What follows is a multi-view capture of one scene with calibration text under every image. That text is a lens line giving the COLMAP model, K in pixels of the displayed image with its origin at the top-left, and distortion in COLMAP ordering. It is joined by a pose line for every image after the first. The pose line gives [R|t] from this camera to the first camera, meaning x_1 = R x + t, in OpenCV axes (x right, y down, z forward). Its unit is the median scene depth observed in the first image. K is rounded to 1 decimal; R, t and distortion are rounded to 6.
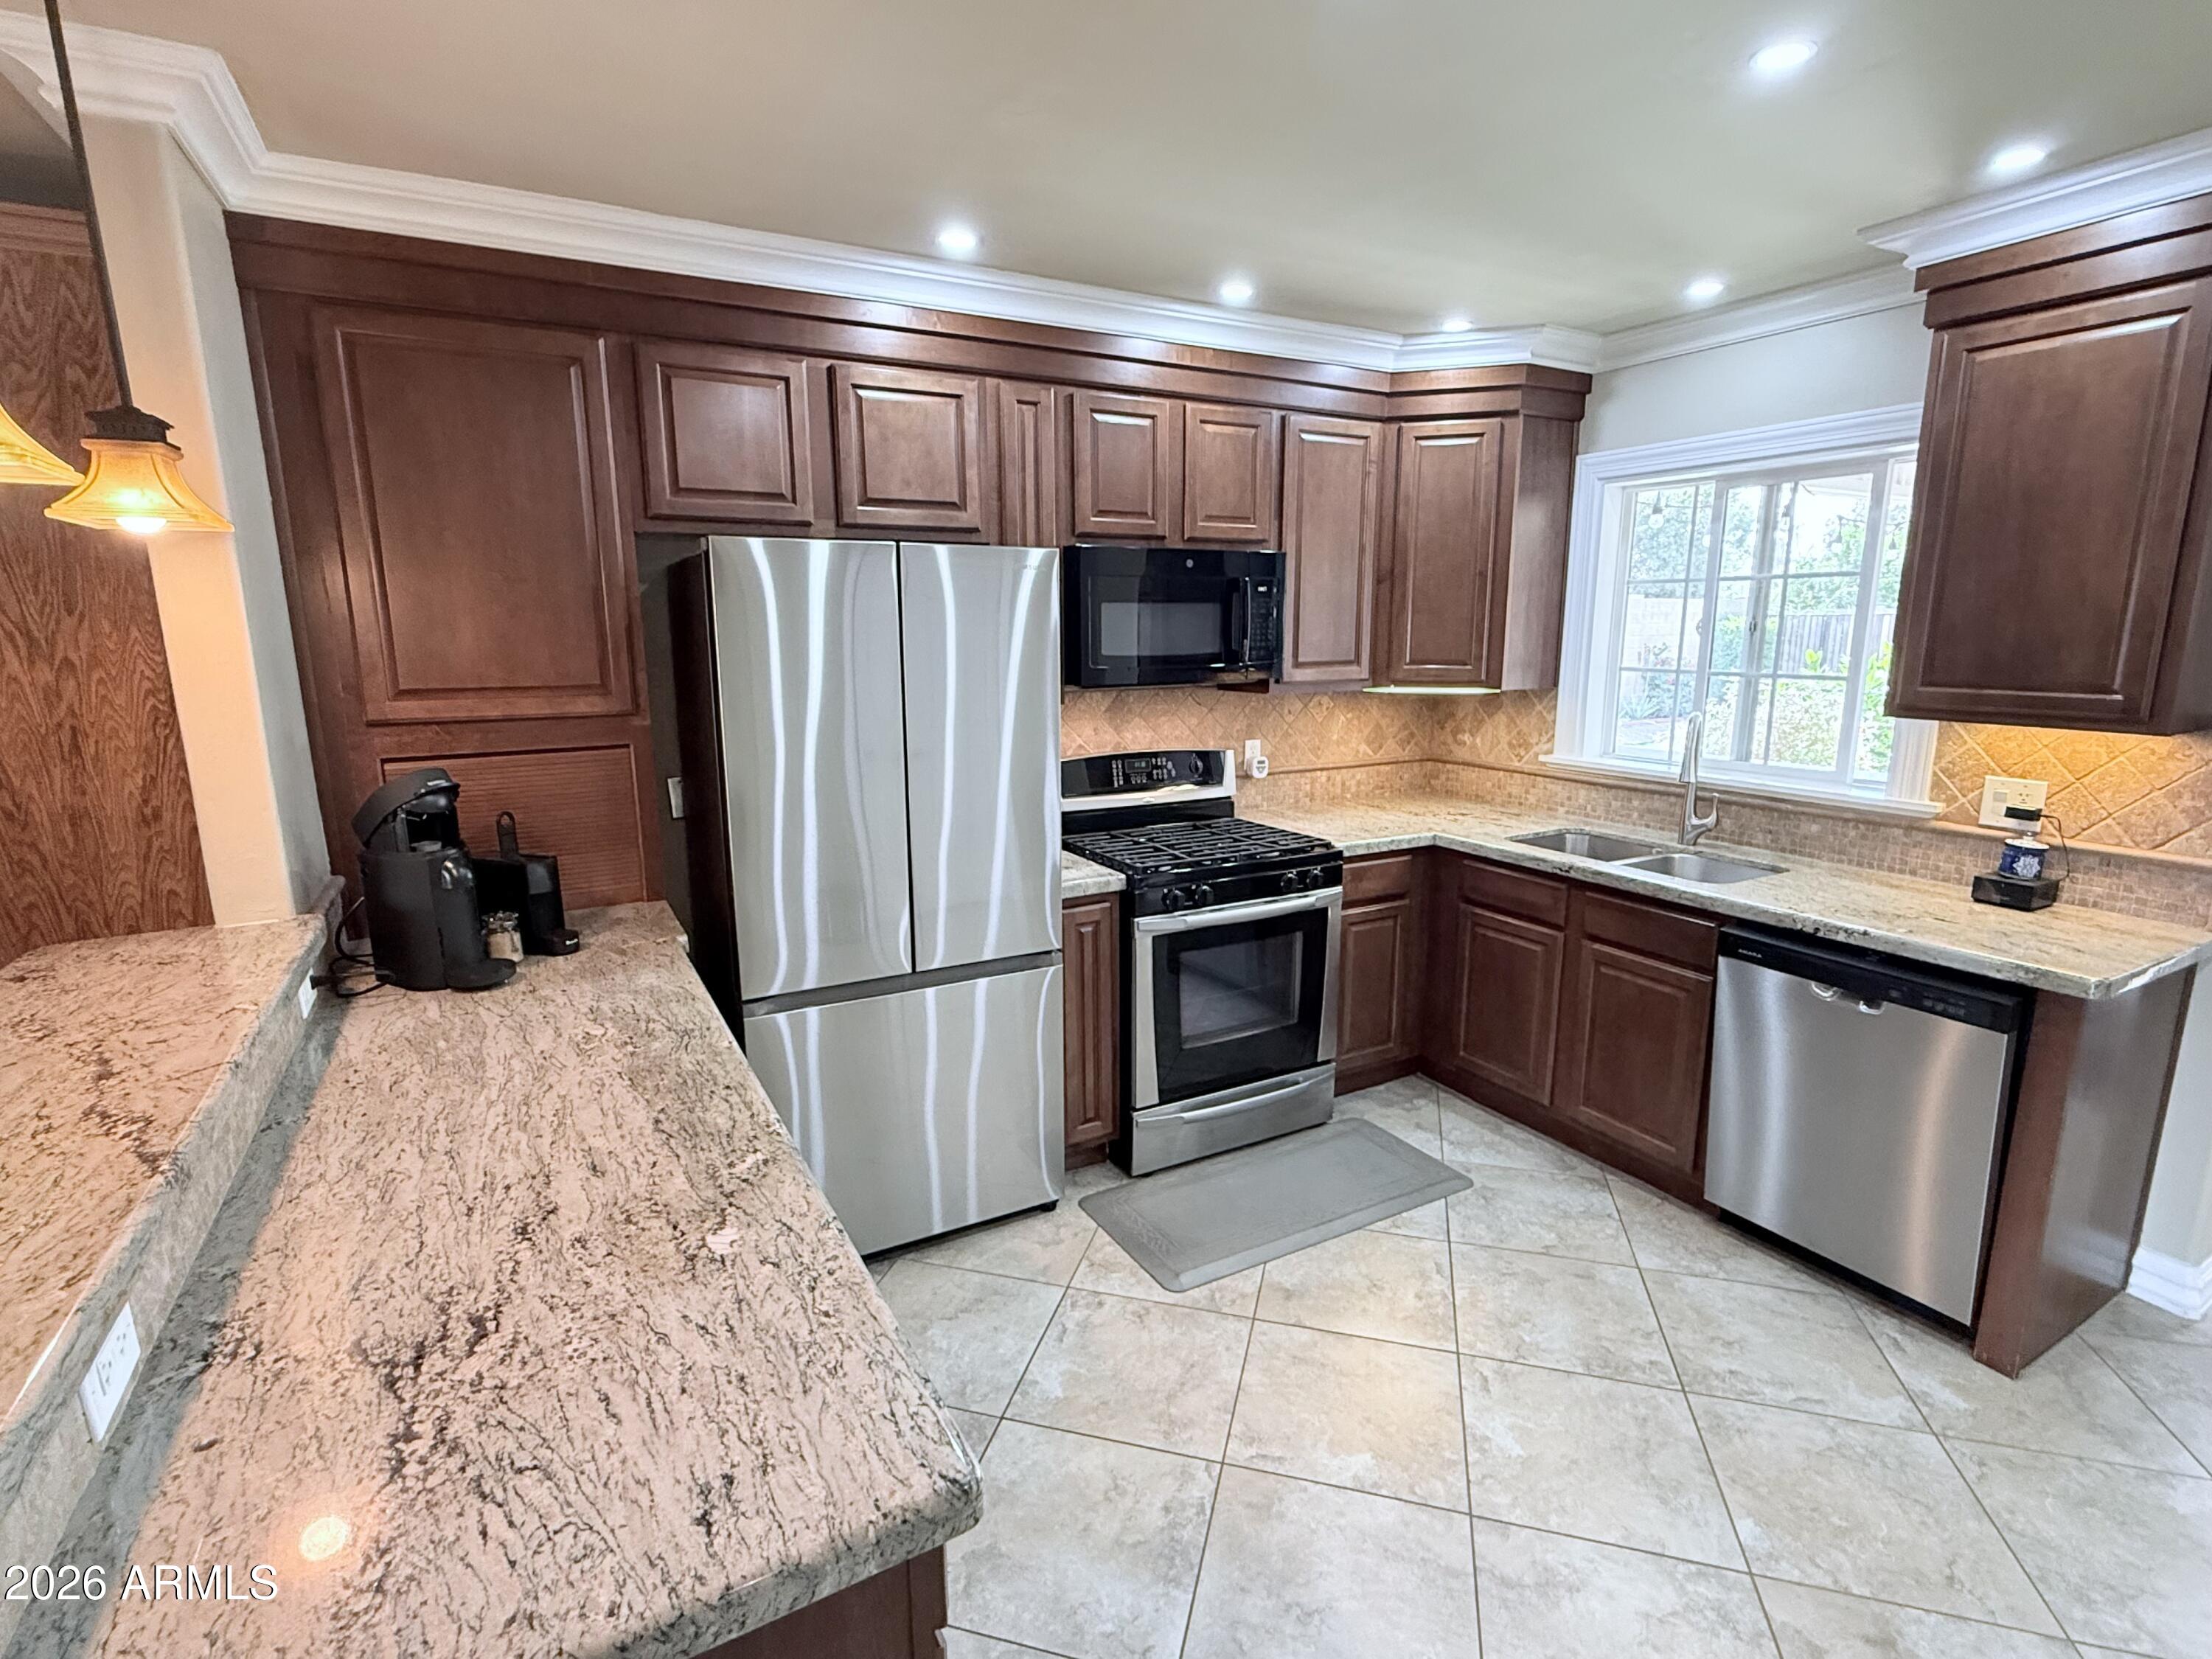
lens RADIAL K [[1076.9, 0, 1106.0], [0, 1076.9, 829.5], [0, 0, 1]] dist [0.000026, -0.000061]
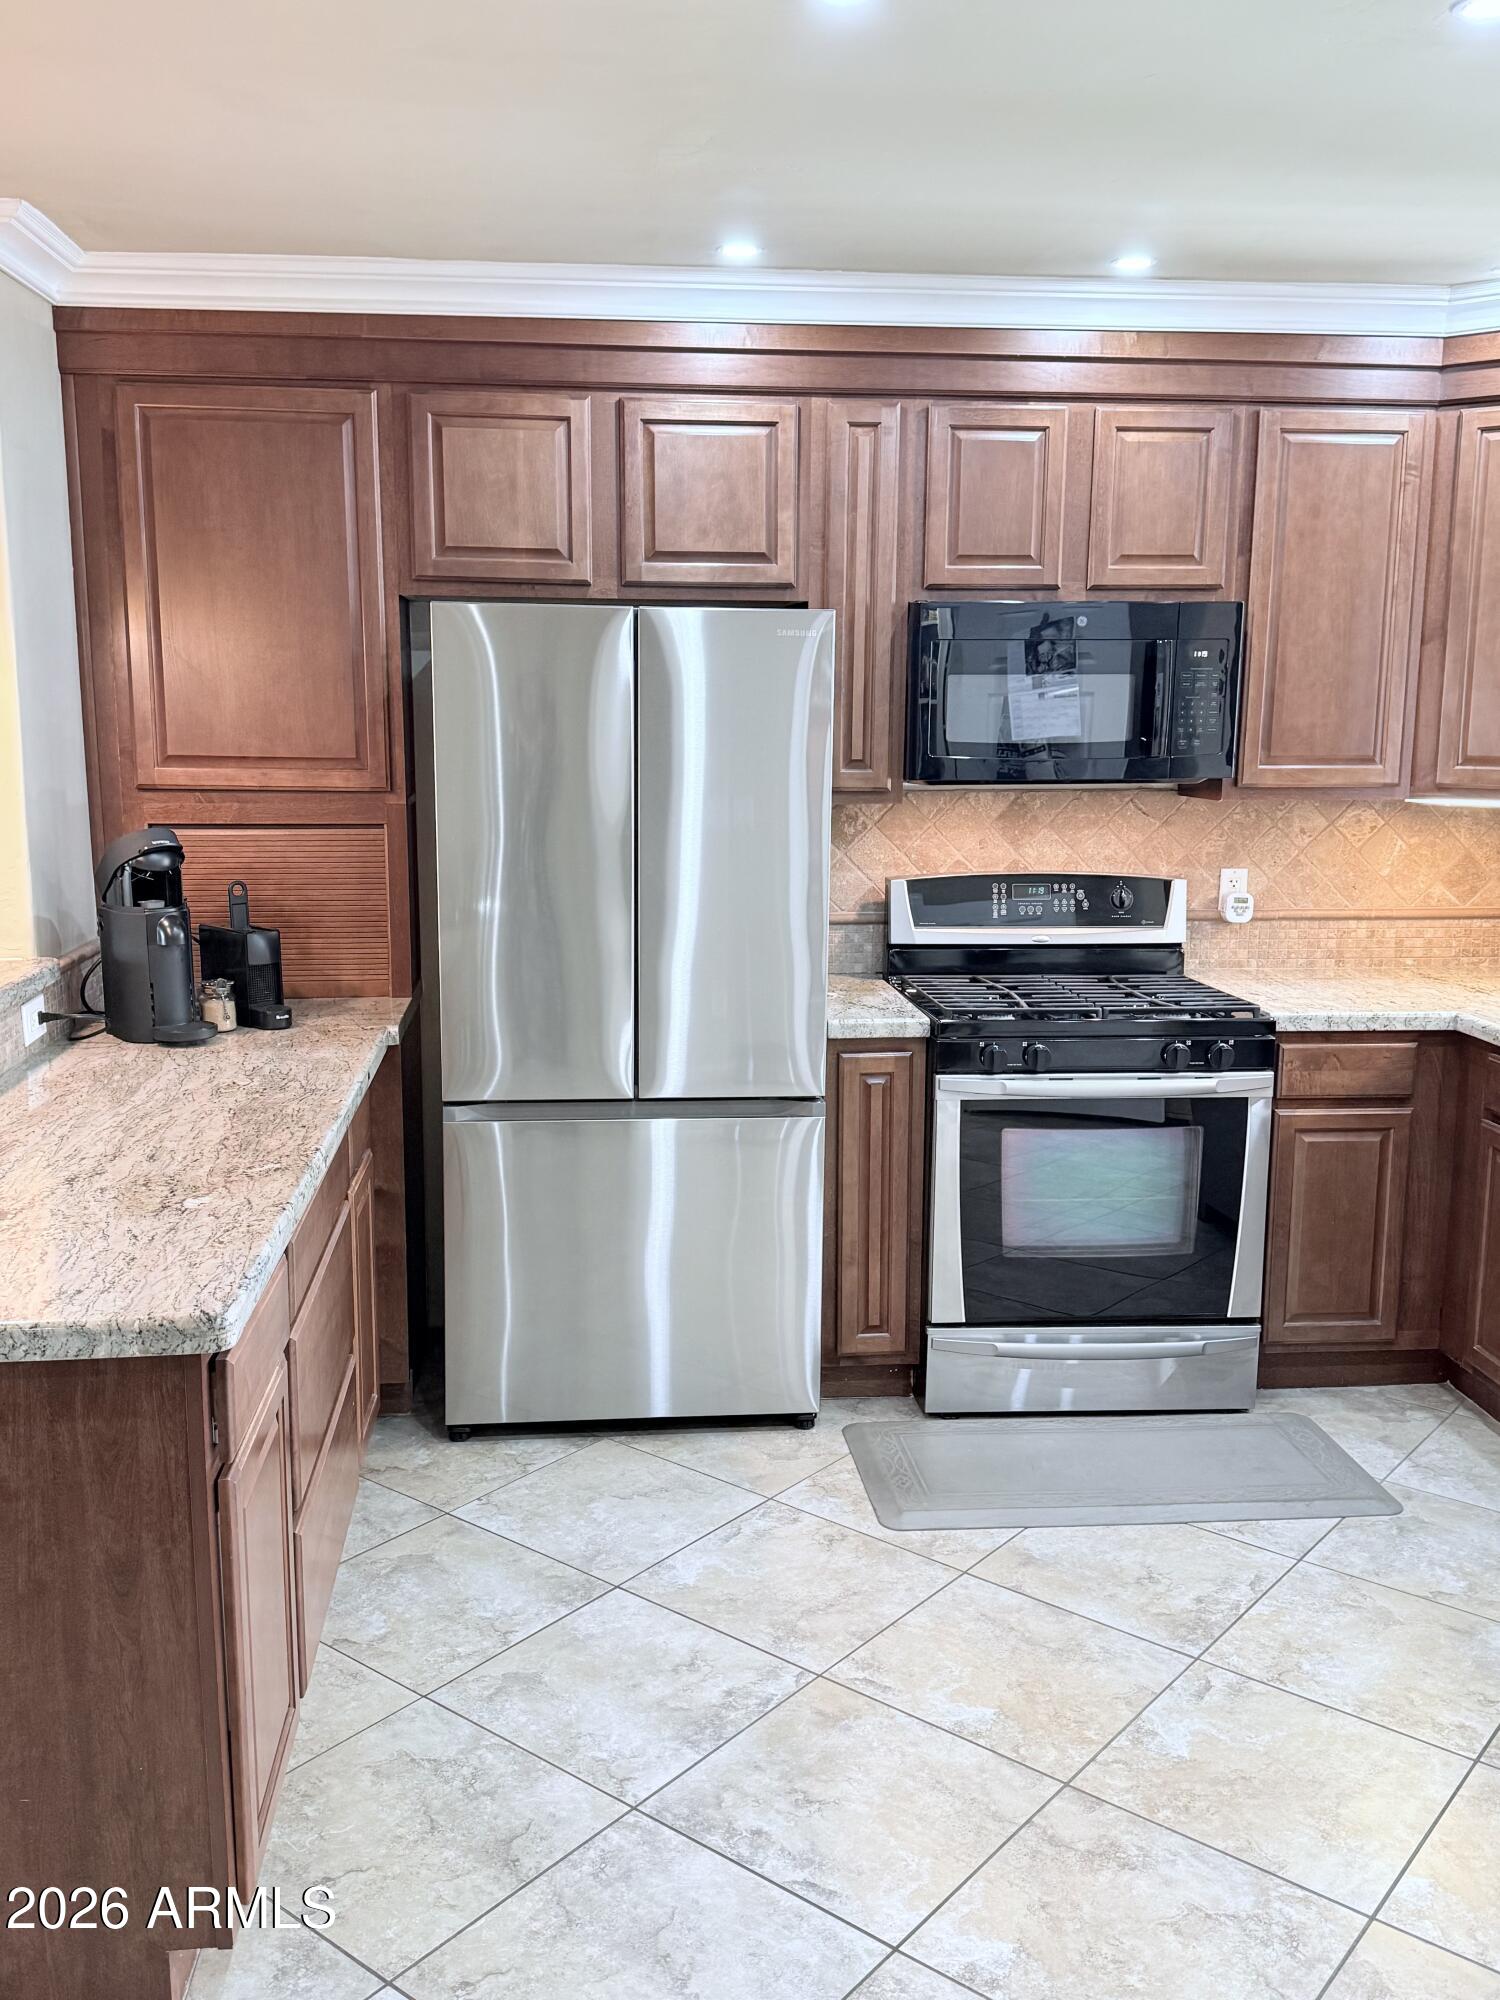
lens RADIAL K [[1790.0, 0, 750.0], [0, 1790.0, 1000.0], [0, 0, 1]] dist [0.199469, -0.450748]
pose [[0.915488, 0.075607, -0.395178, 0.428609], [-0.086052, 0.996252, -0.008745, 0.052904], [0.393035, 0.042012, 0.918563, -0.270976]]
